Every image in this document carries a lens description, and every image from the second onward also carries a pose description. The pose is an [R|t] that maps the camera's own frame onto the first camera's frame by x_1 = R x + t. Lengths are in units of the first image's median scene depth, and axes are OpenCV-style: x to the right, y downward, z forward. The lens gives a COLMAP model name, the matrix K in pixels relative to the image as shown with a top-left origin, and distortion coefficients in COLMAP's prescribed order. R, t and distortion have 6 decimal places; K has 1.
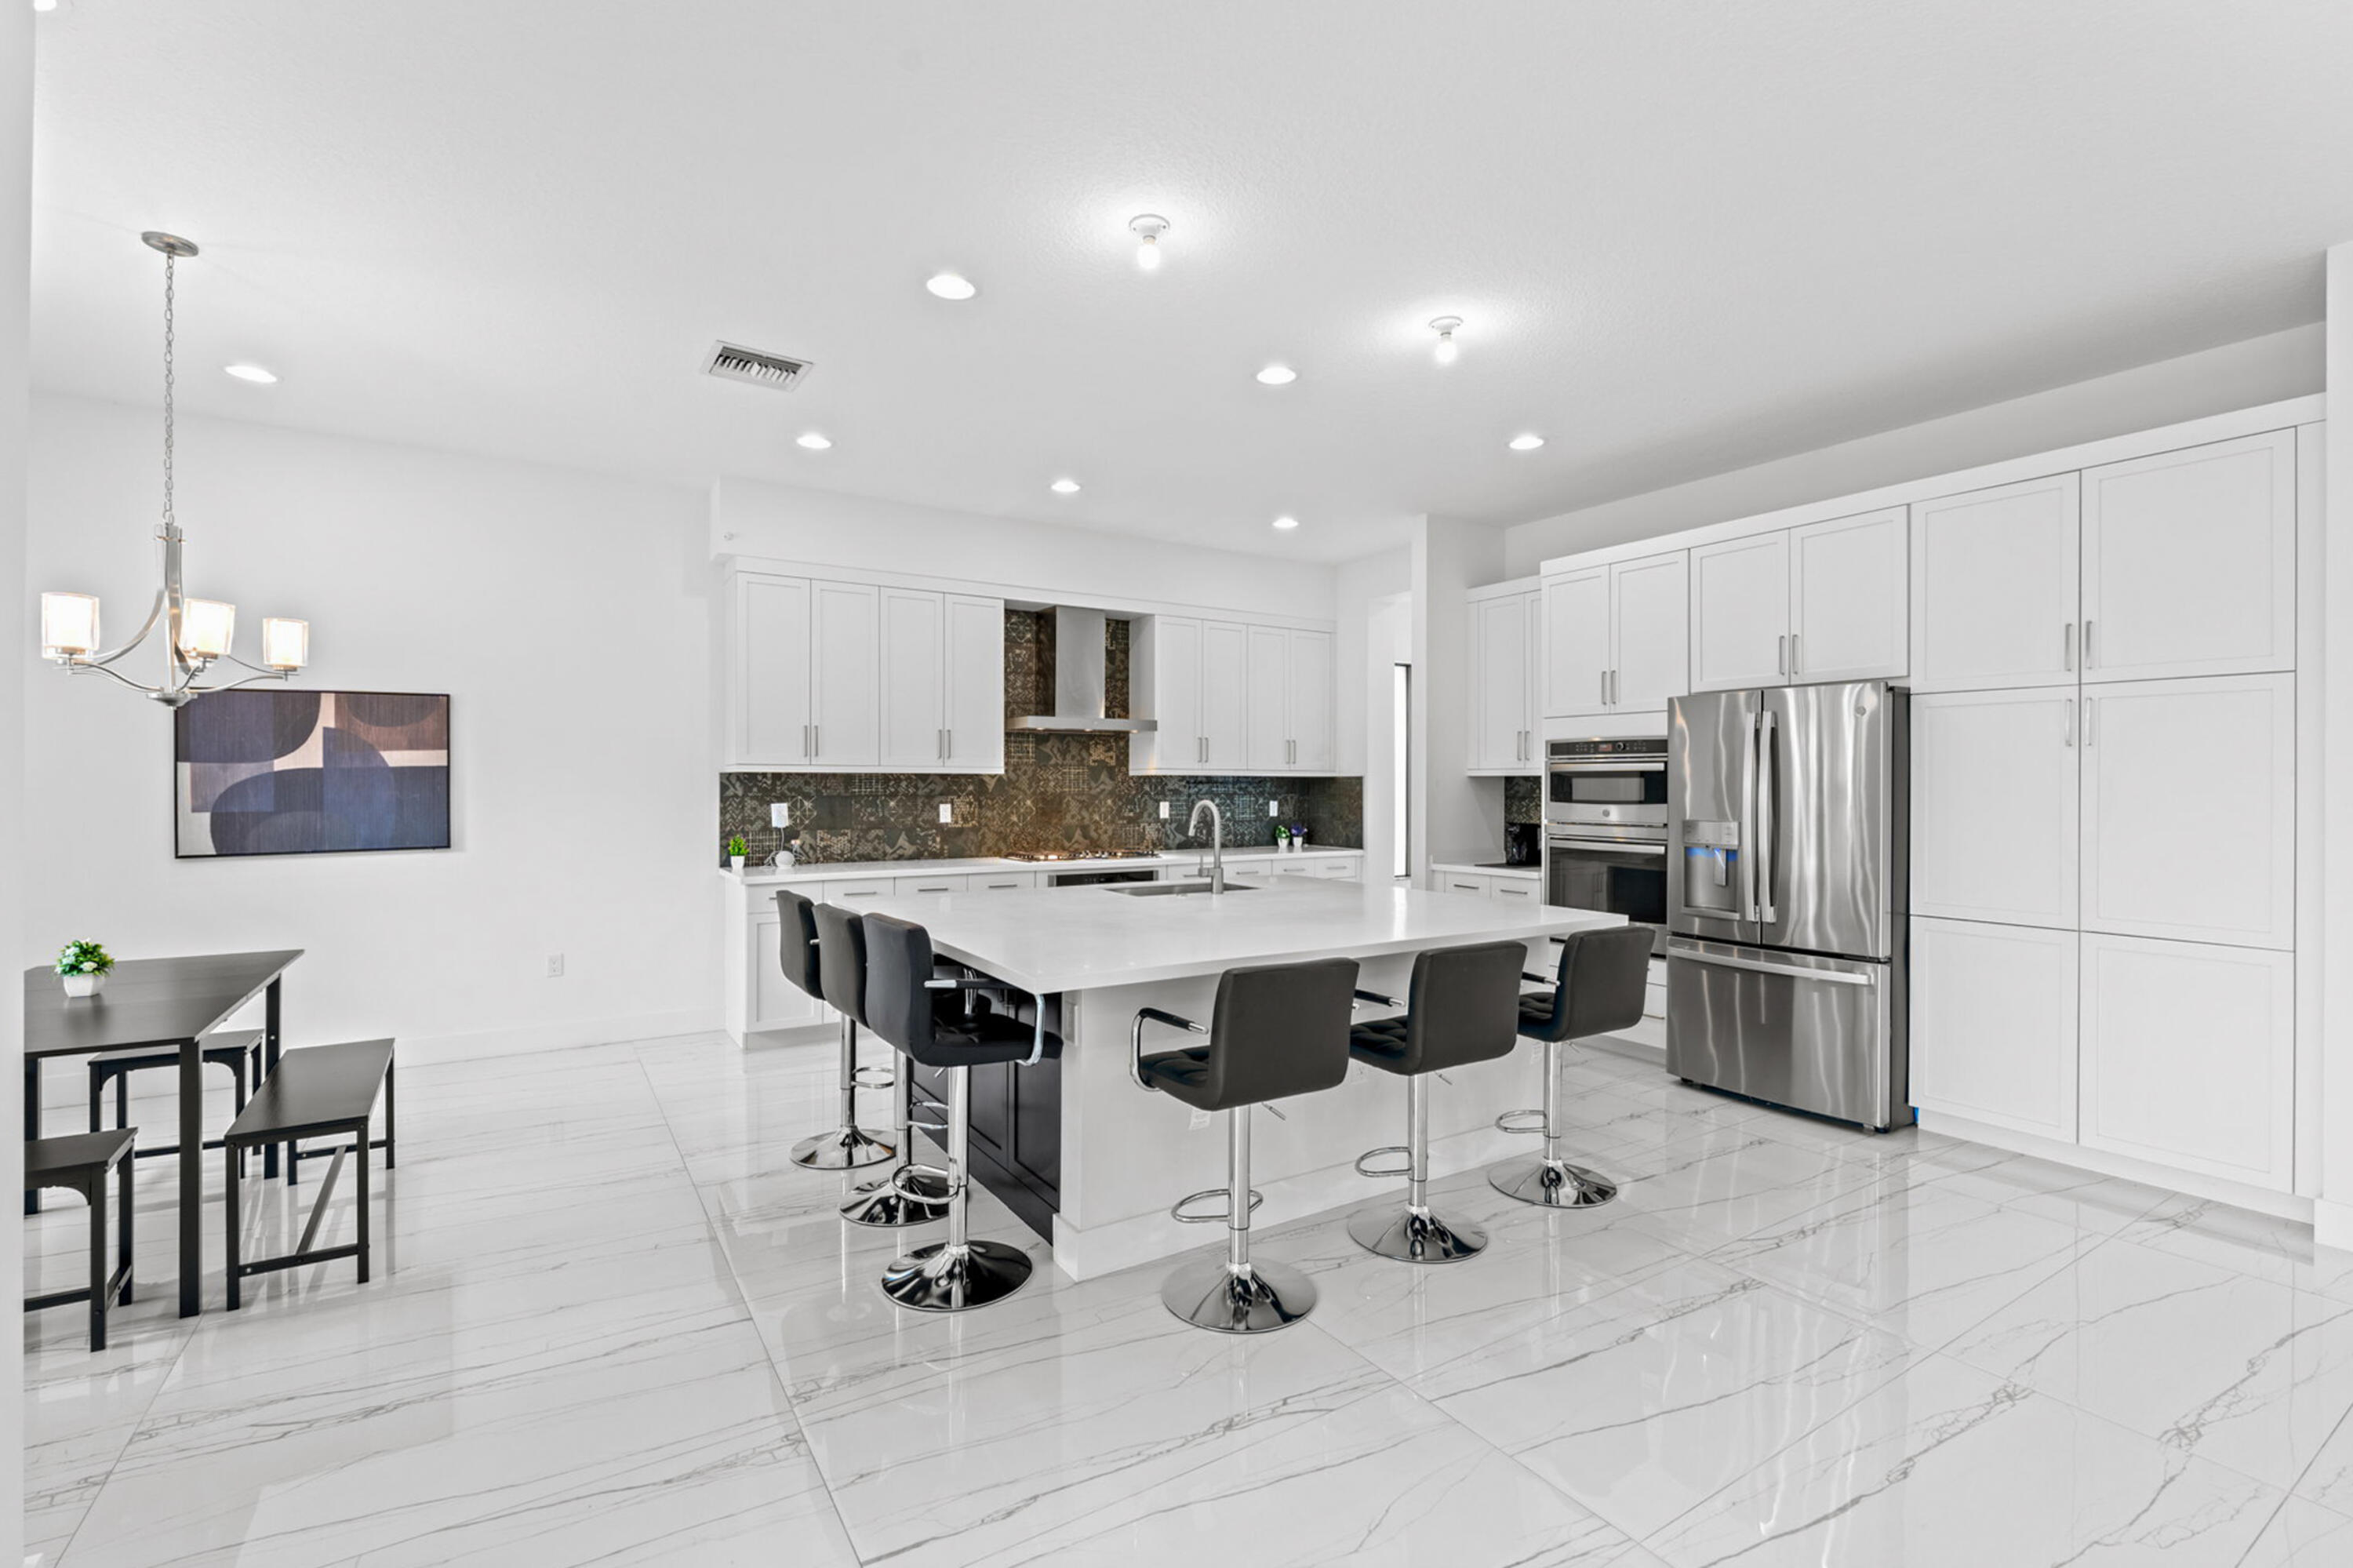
lens RADIAL K [[1040.3, 0, 1182.6], [0, 1040.3, 789.1], [0, 0, 1]] dist [-0.000644, 0.000292]
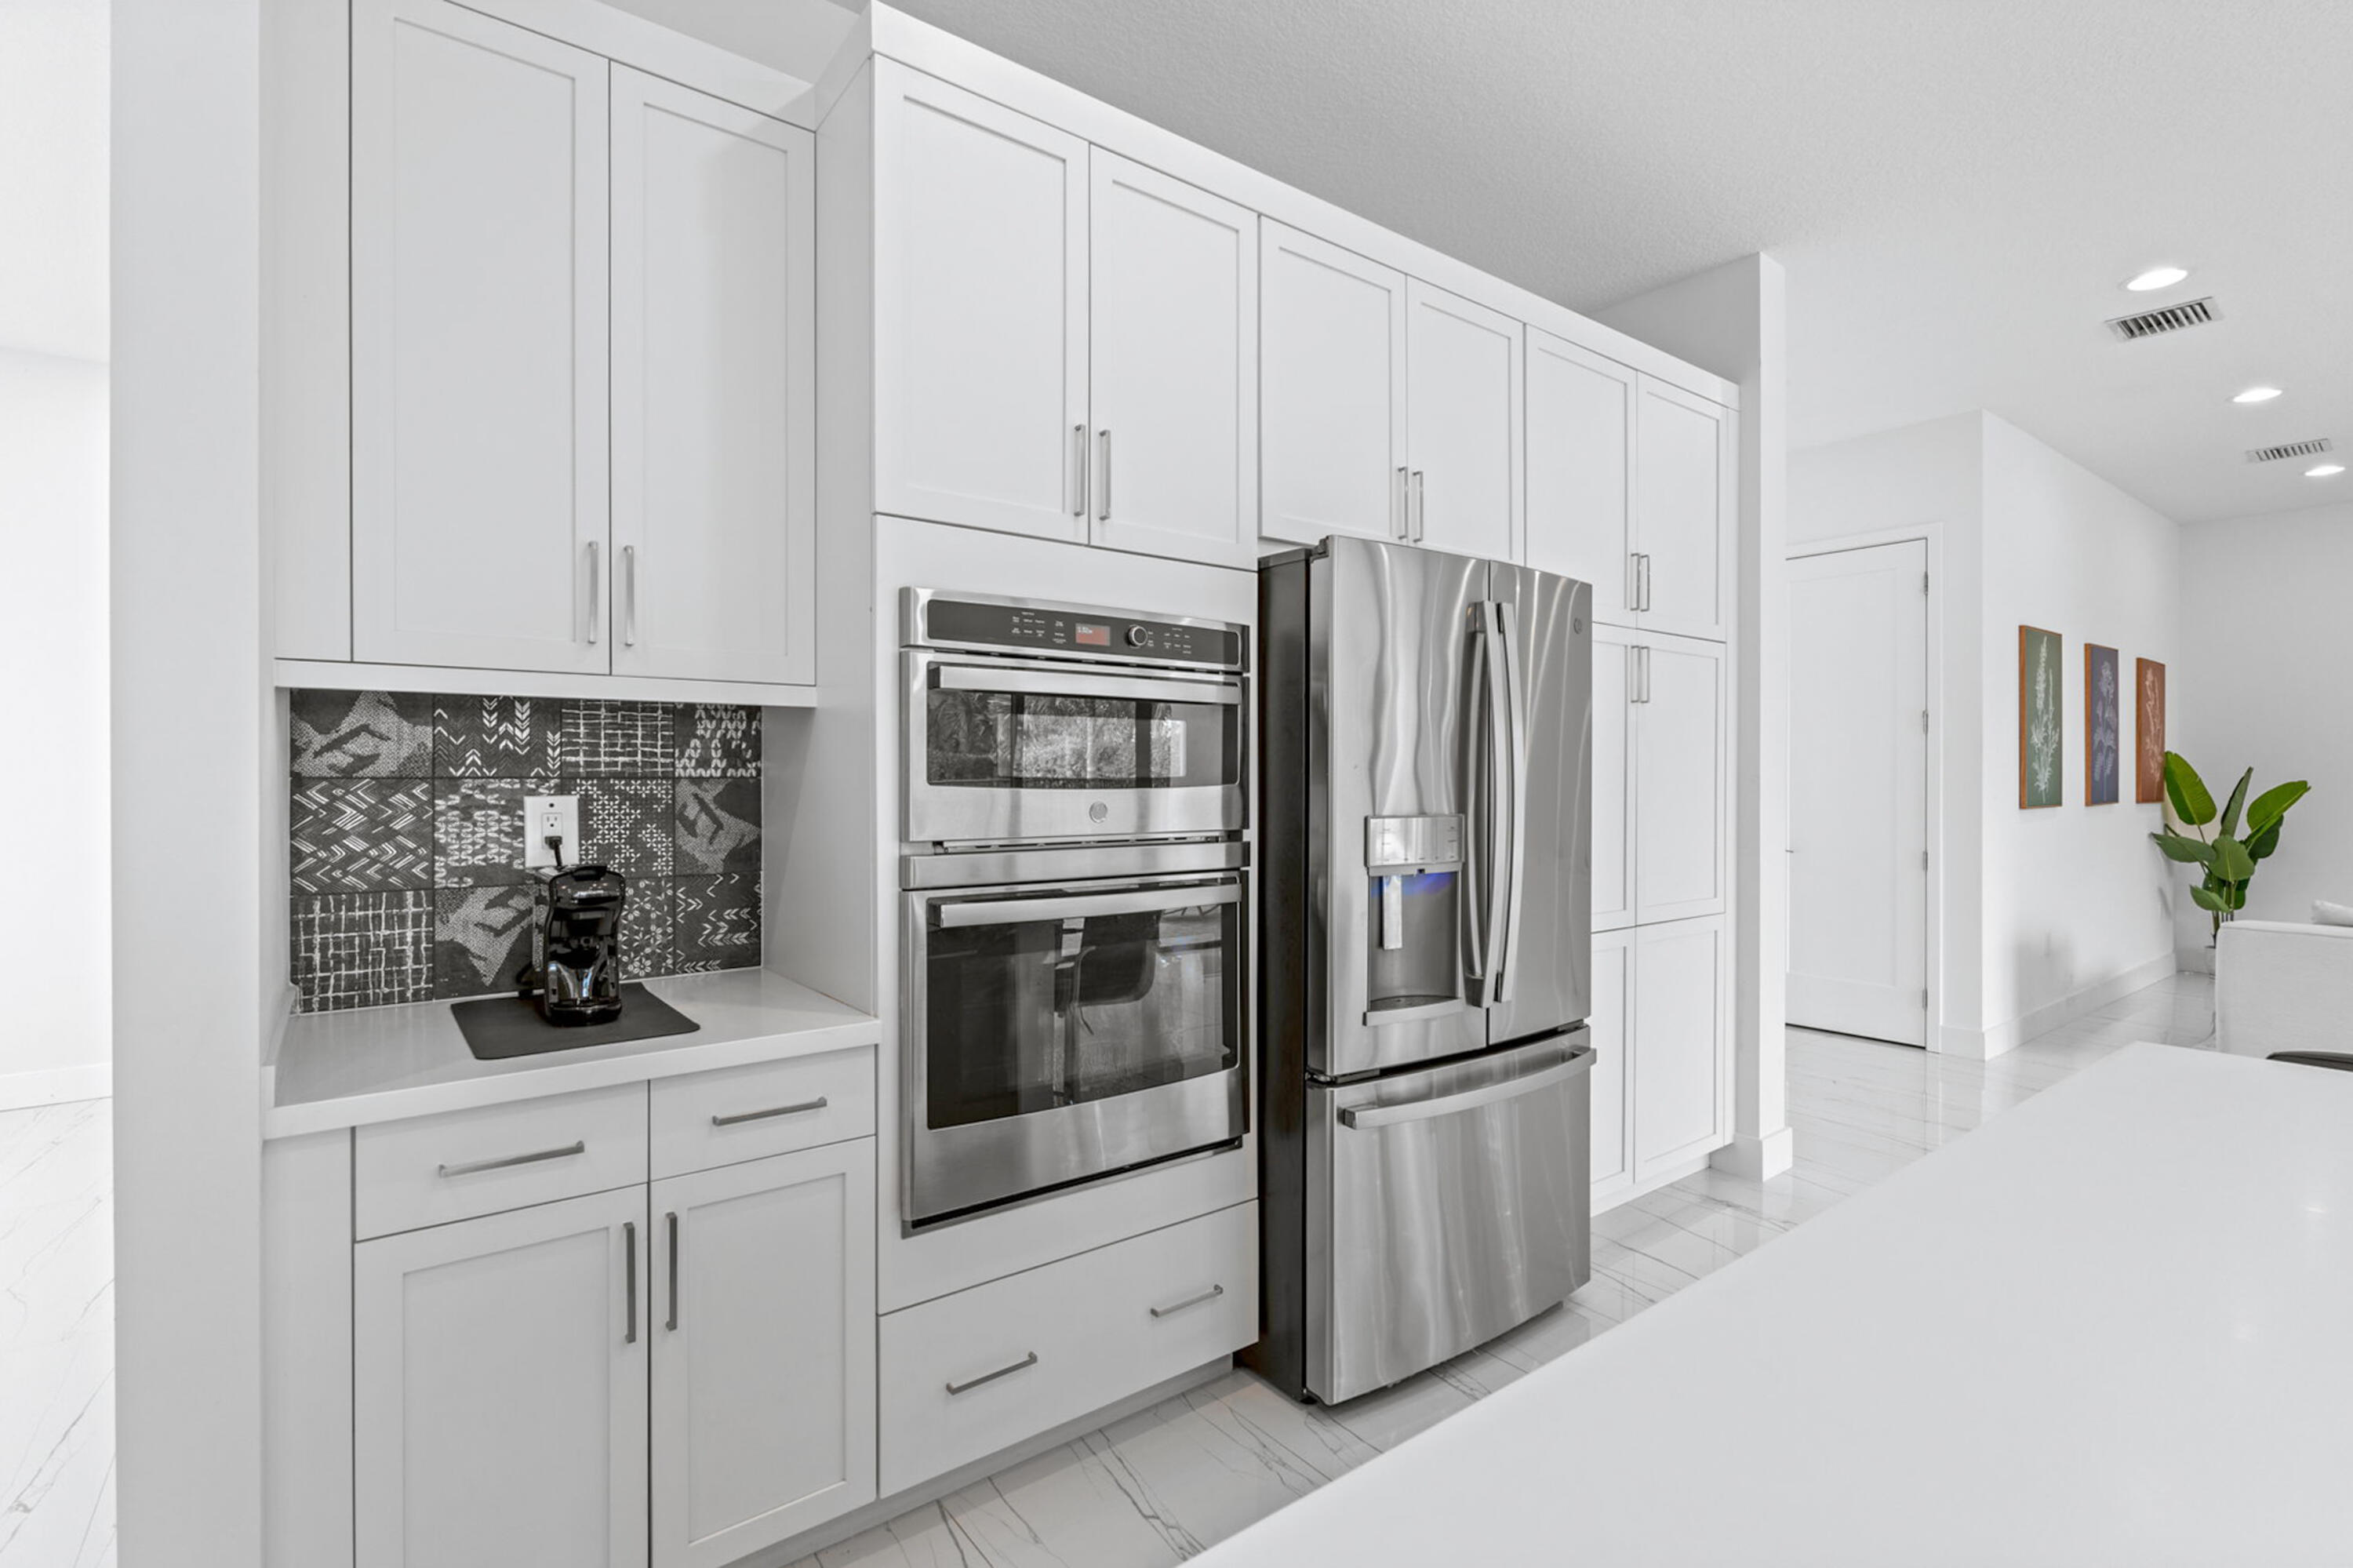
lens RADIAL K [[1079.4, 0, 1176.5], [0, 1079.4, 784.0], [0, 0, 1]] dist [-0.002728, -0.000354]
pose [[-0.069789, -0.004476, 0.997552, 0.018726], [0.005528, 0.999973, 0.004874, 0.009800], [-0.997546, 0.005854, -0.069762, 0.854570]]
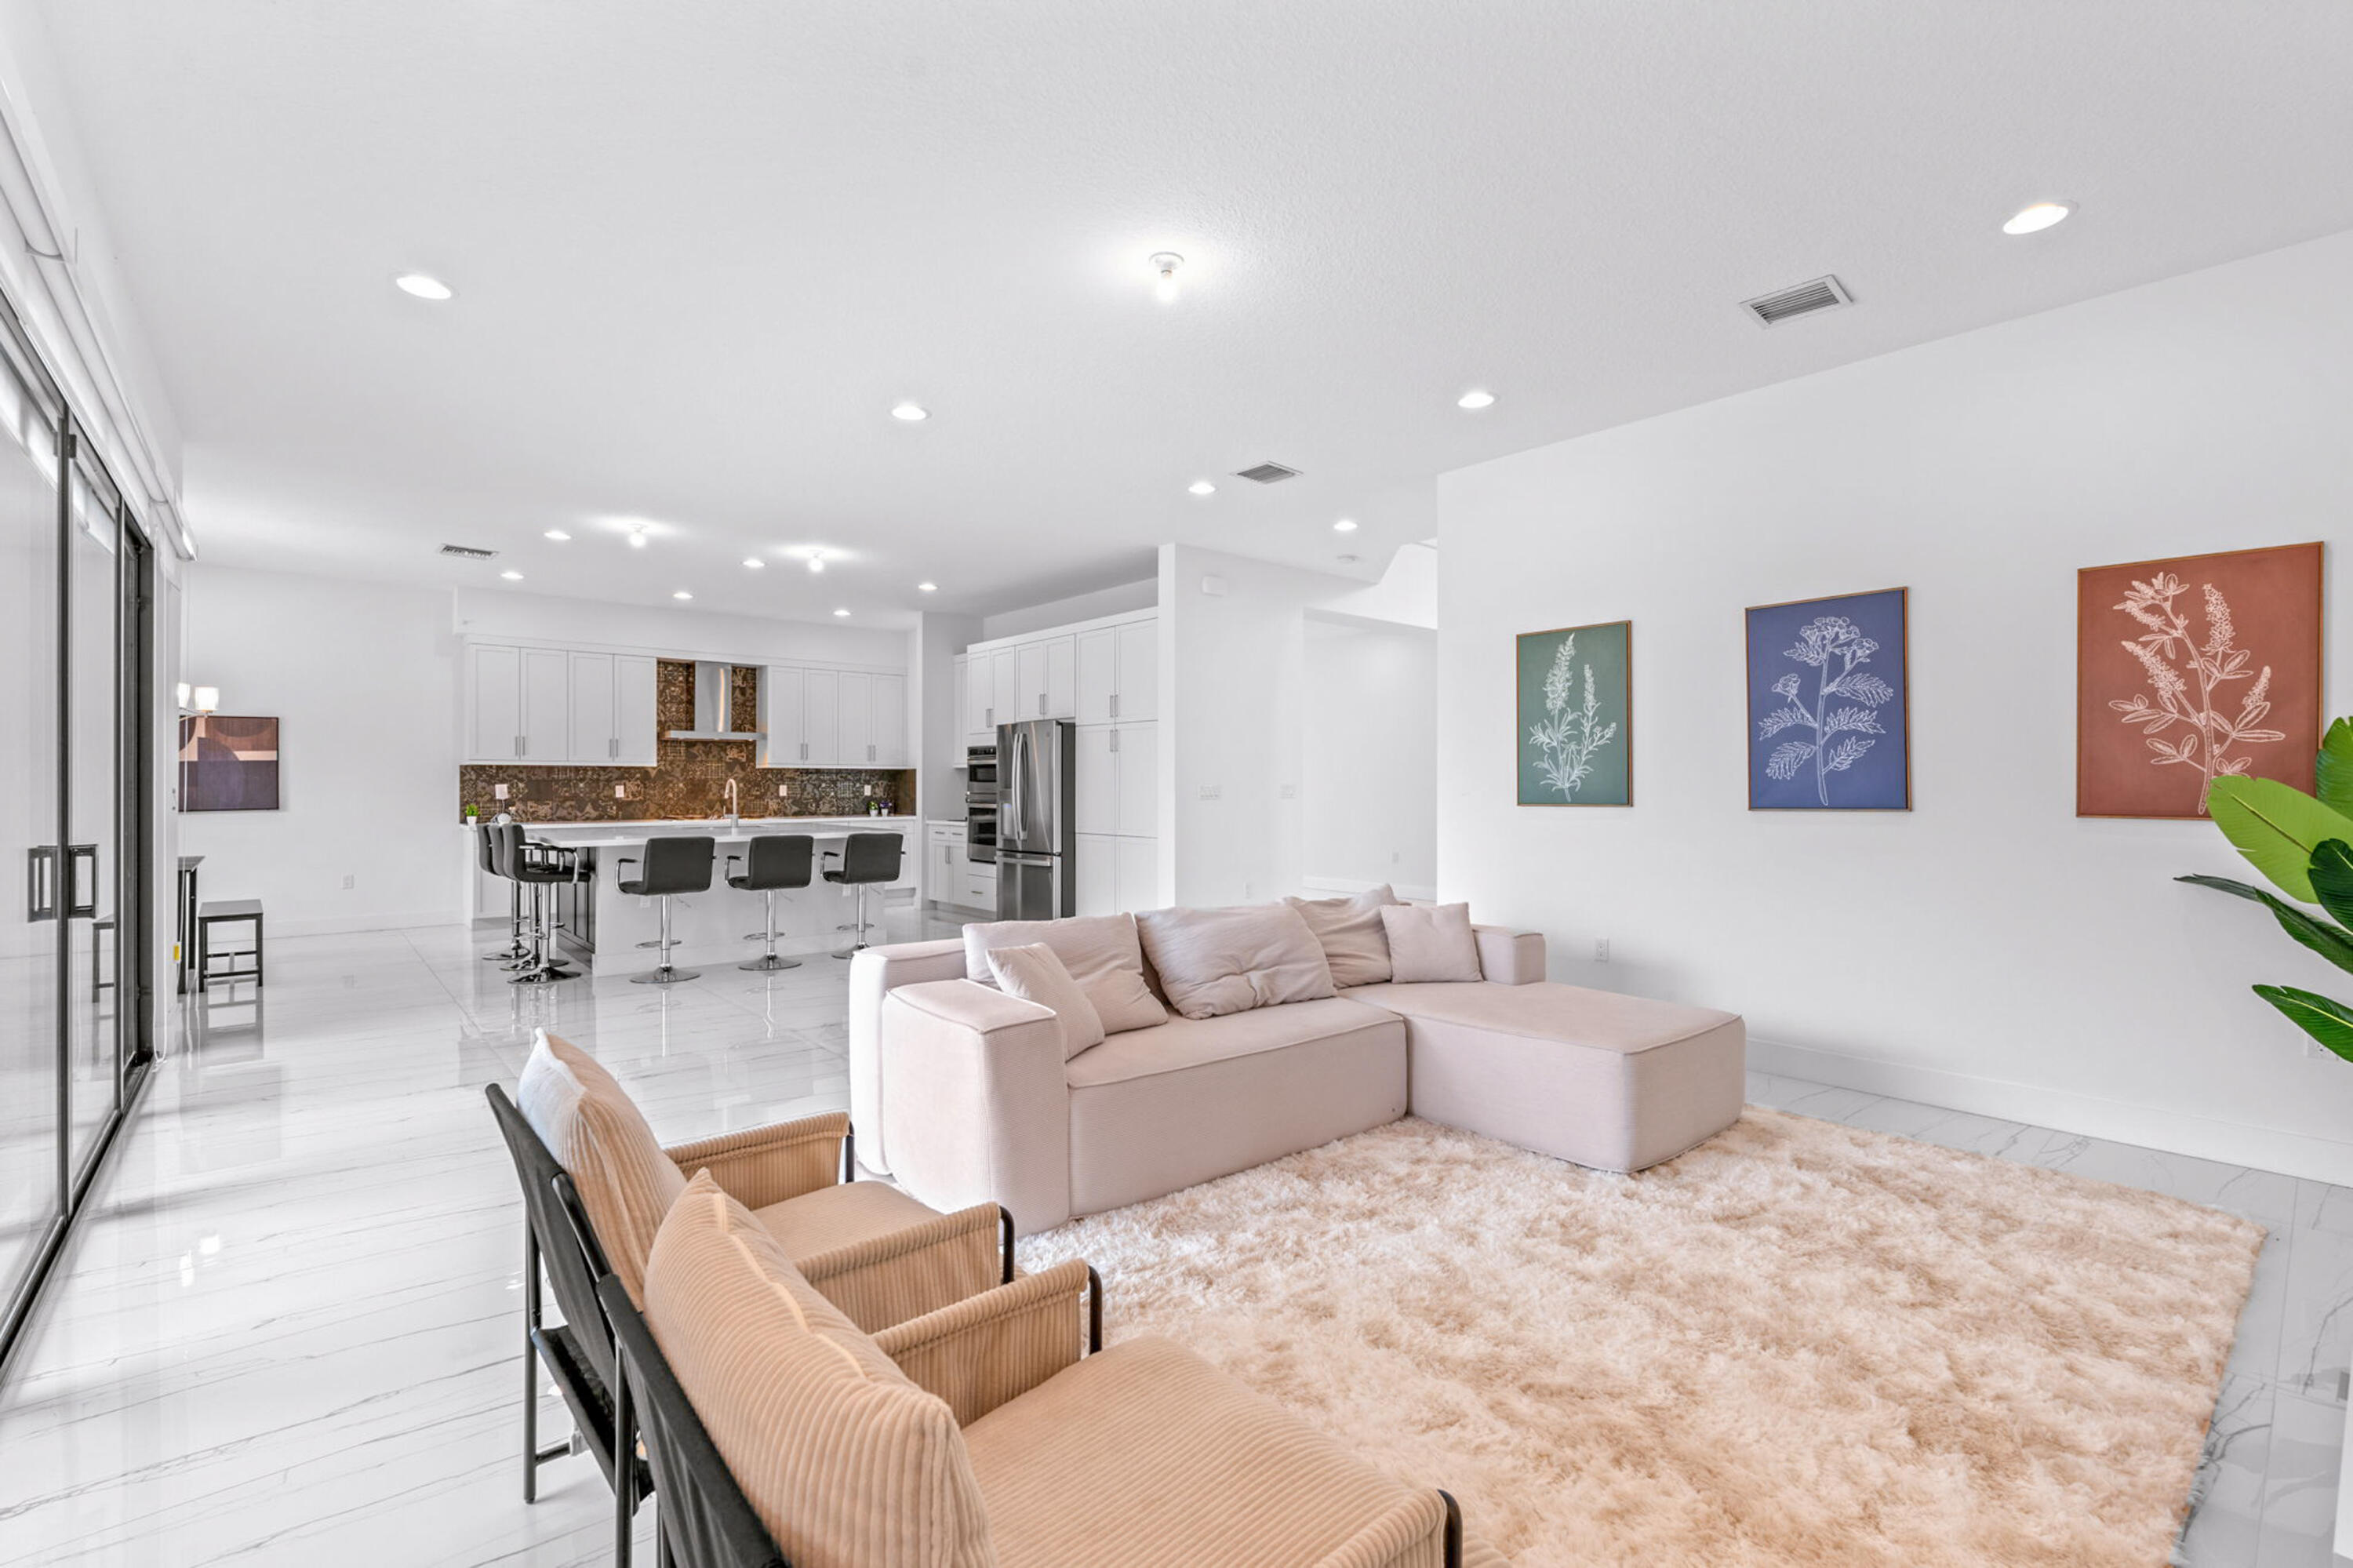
lens RADIAL K [[1024.4, 0, 1176.5], [0, 1024.4, 784.0], [0, 0, 1]] dist [-0.001062, -0.000519]
pose [[0.989350, -0.001313, 0.145550, 0.416752], [0.001957, 0.999989, -0.004280, 0.022160], [-0.145542, 0.004520, 0.989342, -0.722010]]
